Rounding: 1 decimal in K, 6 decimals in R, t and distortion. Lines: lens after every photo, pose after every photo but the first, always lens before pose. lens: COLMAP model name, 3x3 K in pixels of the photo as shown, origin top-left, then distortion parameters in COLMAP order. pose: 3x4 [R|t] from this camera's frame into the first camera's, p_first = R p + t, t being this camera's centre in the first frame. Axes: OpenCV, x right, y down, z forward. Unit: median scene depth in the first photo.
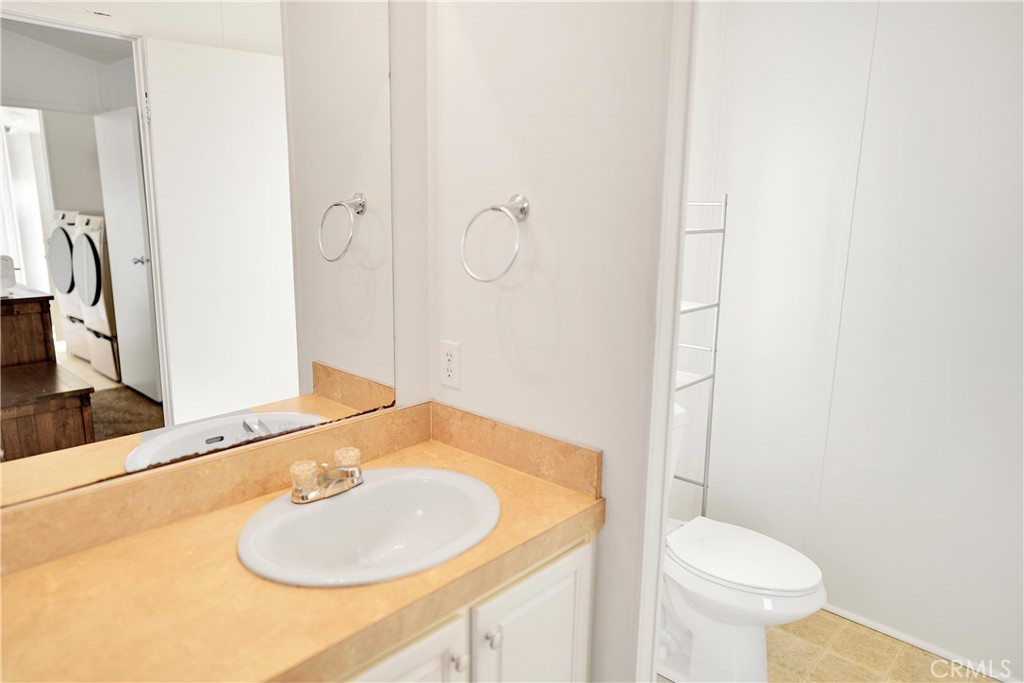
lens RADIAL K [[685.0, 0, 510.7], [0, 685.0, 339.6], [0, 0, 1]] dist [-0.022923, 0.029127]
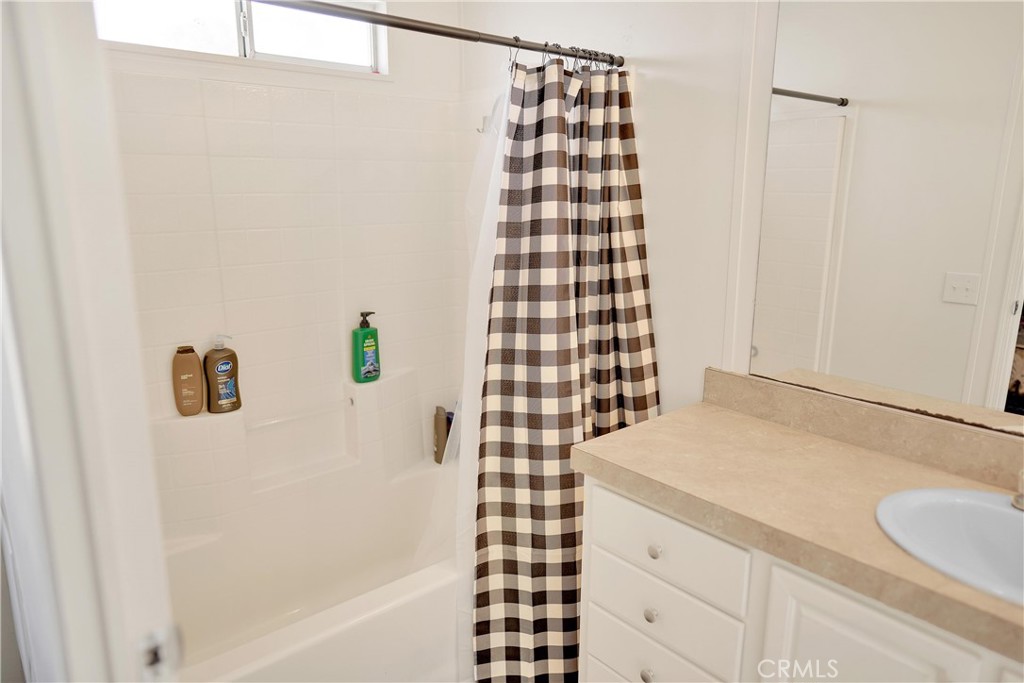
lens RADIAL K [[685.0, 0, 510.5], [0, 685.0, 342.1], [0, 0, 1]] dist [-0.022923, 0.029127]
pose [[-0.126884, 0.200046, -0.971536, 0.712050], [-0.208374, 0.952221, 0.223283, -0.050136], [0.969784, 0.230773, -0.079137, 0.357248]]
